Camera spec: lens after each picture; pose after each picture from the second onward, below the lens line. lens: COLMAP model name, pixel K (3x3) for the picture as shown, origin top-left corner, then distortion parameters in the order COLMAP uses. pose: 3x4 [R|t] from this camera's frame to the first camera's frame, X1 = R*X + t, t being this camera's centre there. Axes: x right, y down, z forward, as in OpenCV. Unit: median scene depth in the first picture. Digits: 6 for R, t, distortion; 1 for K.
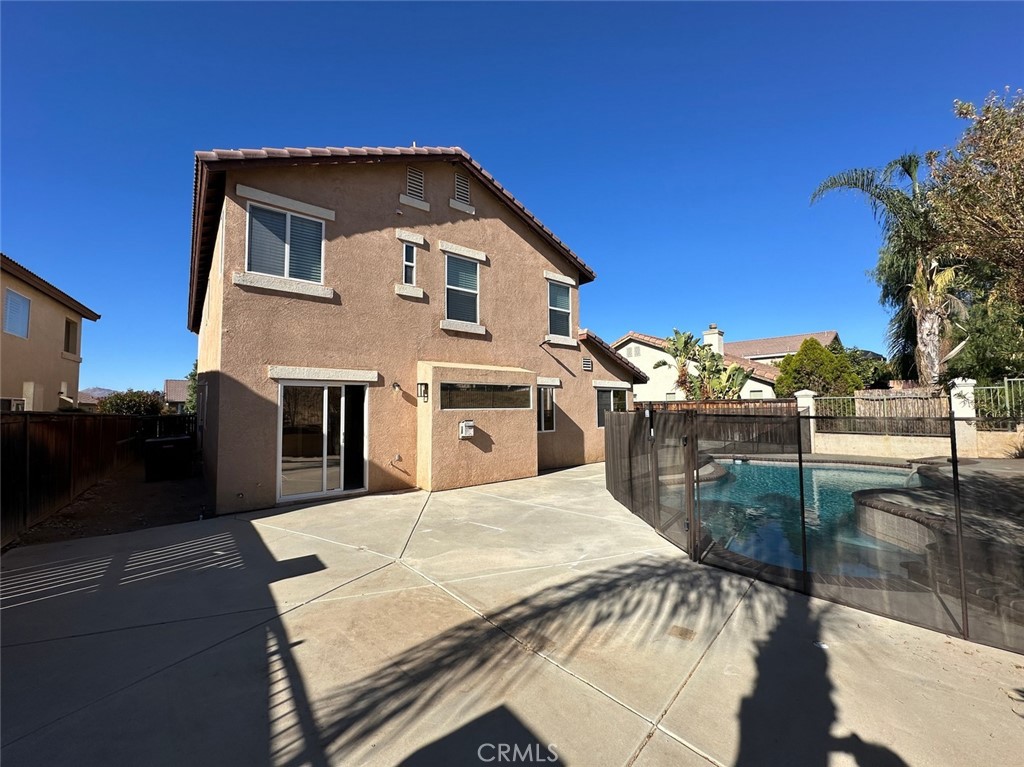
lens RADIAL K [[408.8, 0, 512.0], [0, 408.8, 383.5], [0, 0, 1]] dist [0.000124, -0.000058]
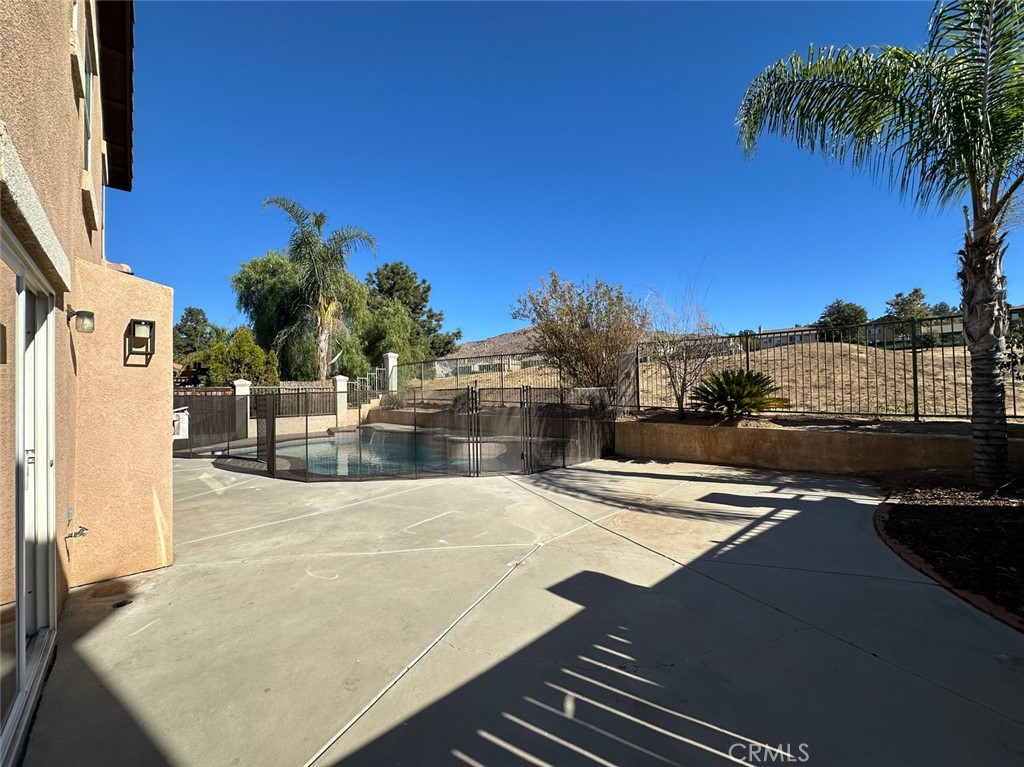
lens RADIAL K [[408.8, 0, 512.0], [0, 408.8, 383.5], [0, 0, 1]] dist [0.000124, -0.000058]
pose [[-0.084398, 0.031456, 0.995936, -1.666314], [-0.031263, 0.998926, -0.034200, 0.166248], [-0.995942, -0.034023, -0.083324, 1.641229]]
